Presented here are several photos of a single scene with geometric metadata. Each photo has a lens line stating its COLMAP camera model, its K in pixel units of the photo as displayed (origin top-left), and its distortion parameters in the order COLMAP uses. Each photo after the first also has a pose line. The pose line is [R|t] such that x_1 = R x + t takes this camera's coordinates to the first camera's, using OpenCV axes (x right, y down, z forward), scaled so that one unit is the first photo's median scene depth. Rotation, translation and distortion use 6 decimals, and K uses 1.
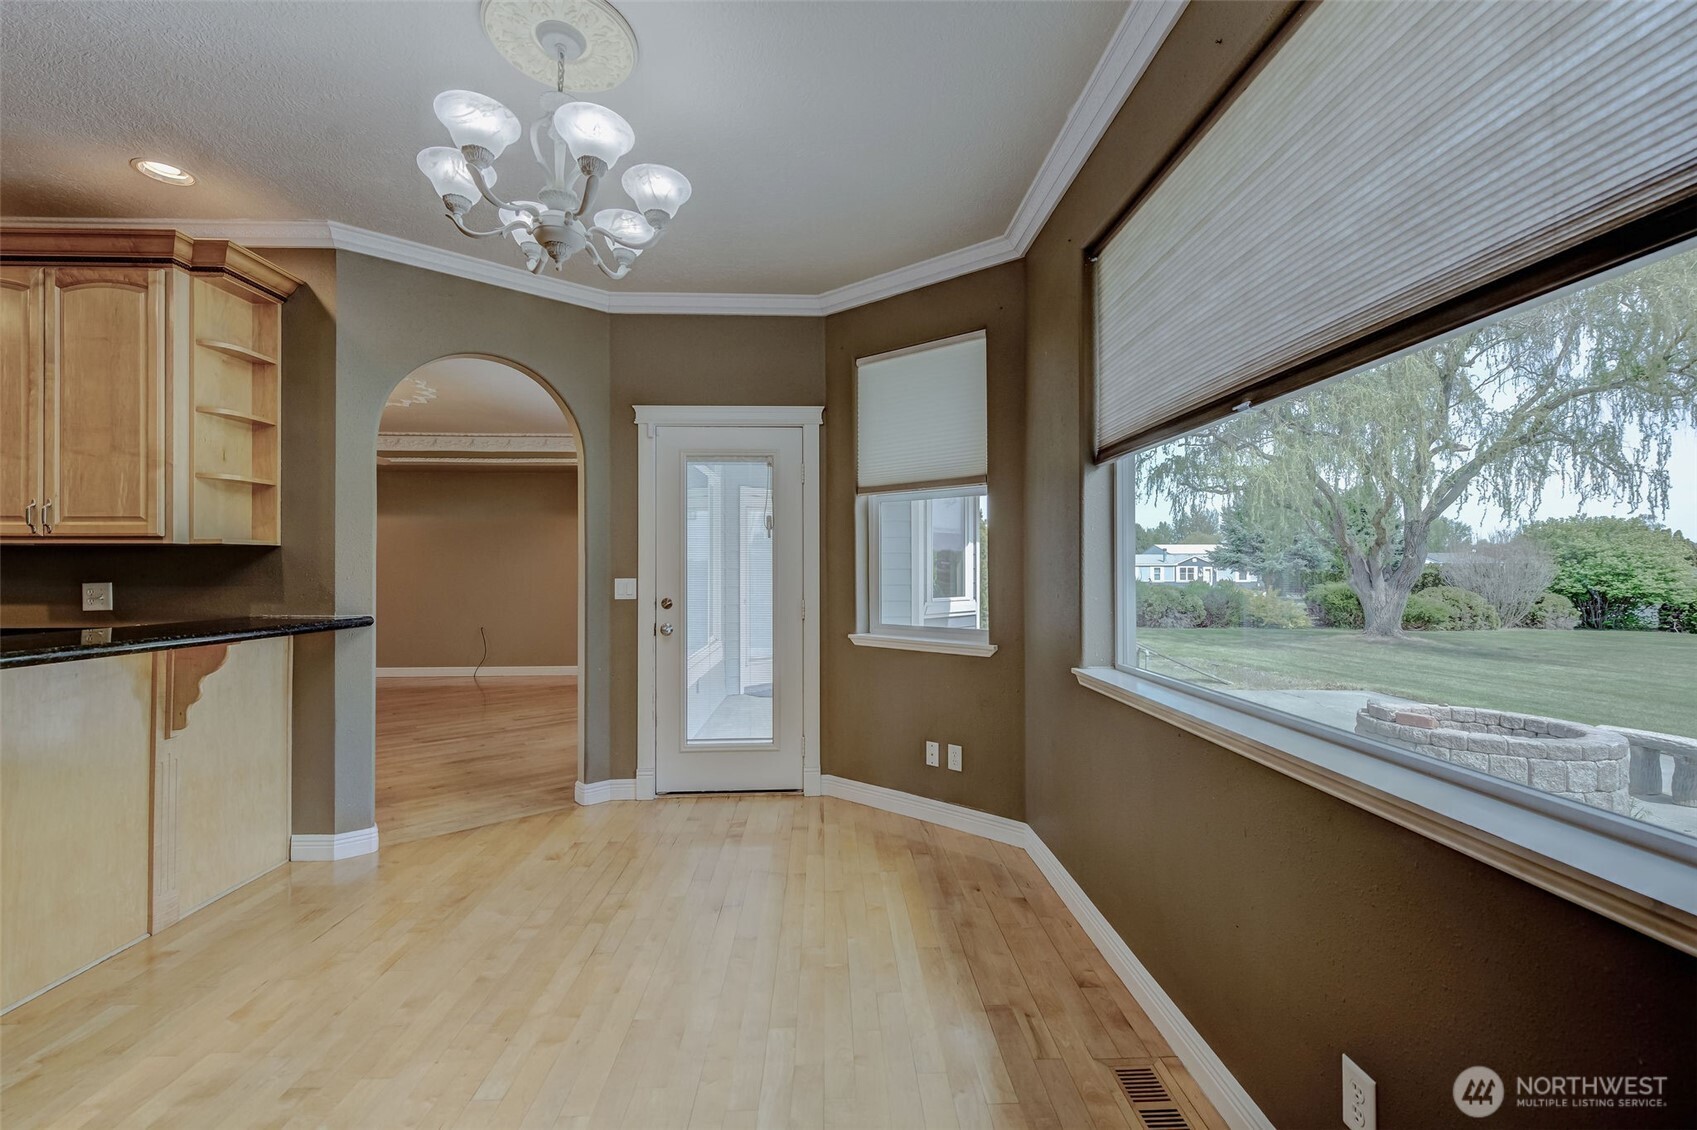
lens RADIAL K [[646.3, 0, 848.5], [0, 646.3, 565.0], [0, 0, 1]] dist [-0.001373, -0.000257]
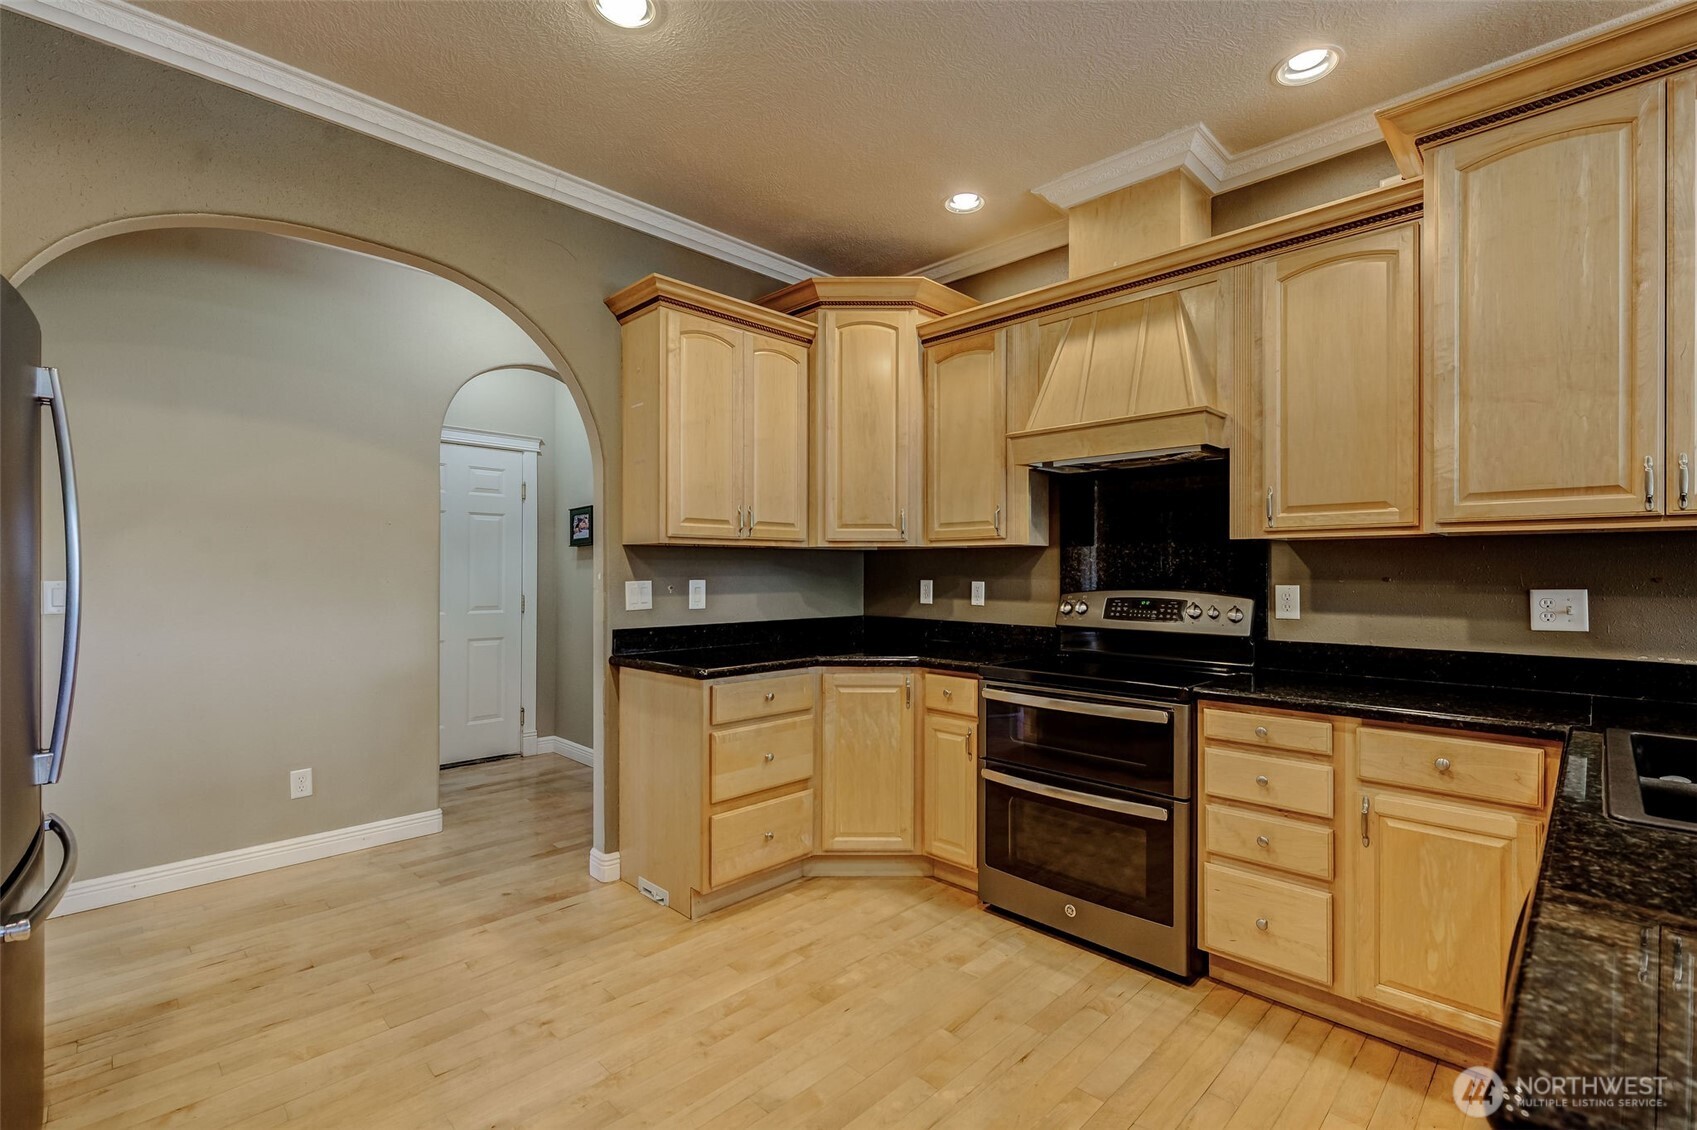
lens RADIAL K [[756.4, 0, 854.5], [0, 756.4, 569.7], [0, 0, 1]] dist [0.028728, -0.016802]
pose [[0.683861, 0.002781, -0.729607, -1.087770], [-0.000261, 0.999994, 0.003568, 0.005133], [0.729612, -0.002250, 0.683857, -0.059131]]
